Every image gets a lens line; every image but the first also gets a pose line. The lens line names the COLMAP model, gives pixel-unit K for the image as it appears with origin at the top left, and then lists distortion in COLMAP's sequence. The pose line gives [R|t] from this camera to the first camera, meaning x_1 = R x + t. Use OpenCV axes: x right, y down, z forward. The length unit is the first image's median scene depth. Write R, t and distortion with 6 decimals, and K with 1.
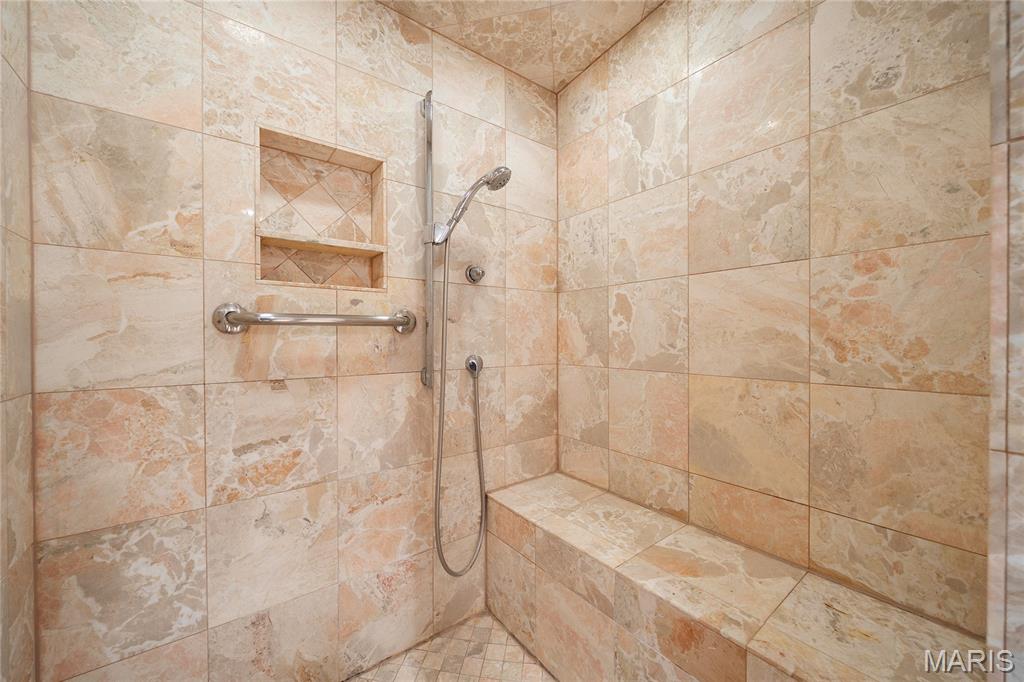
lens RADIAL K [[384.8, 0, 508.6], [0, 384.8, 341.4], [0, 0, 1]] dist [-0.006734, 0.000076]
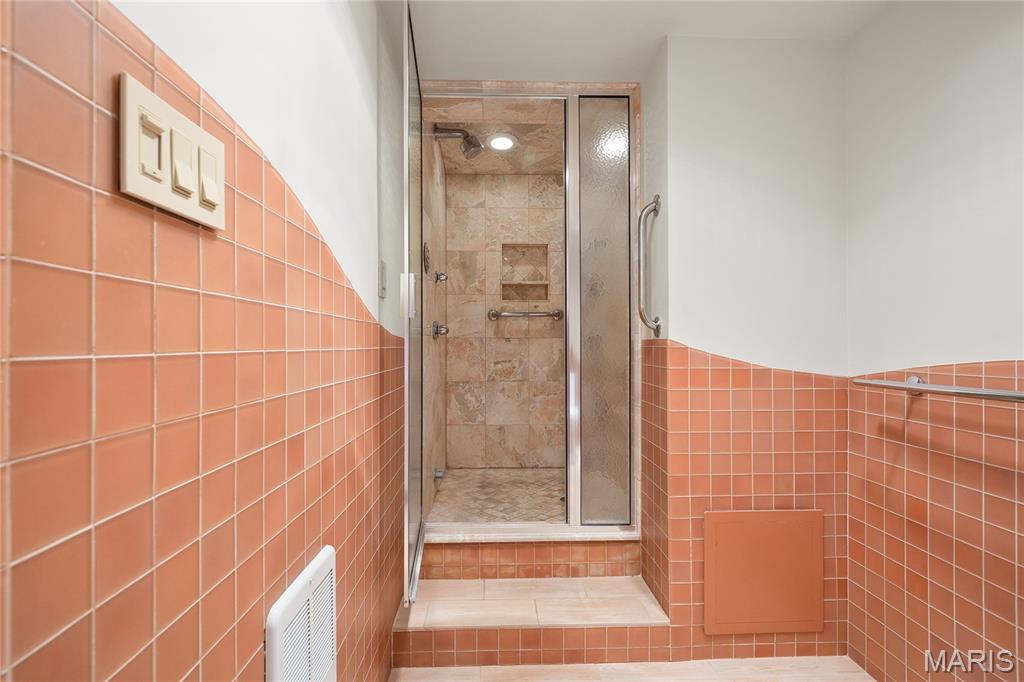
lens RADIAL K [[447.6, 0, 509.6], [0, 447.6, 341.4], [0, 0, 1]] dist [-0.000340, -0.000001]
pose [[0.818478, 0.000071, -0.574537, 1.144855], [-0.005200, 0.999960, -0.007284, 0.143118], [0.574514, 0.008950, 0.818446, -1.466834]]
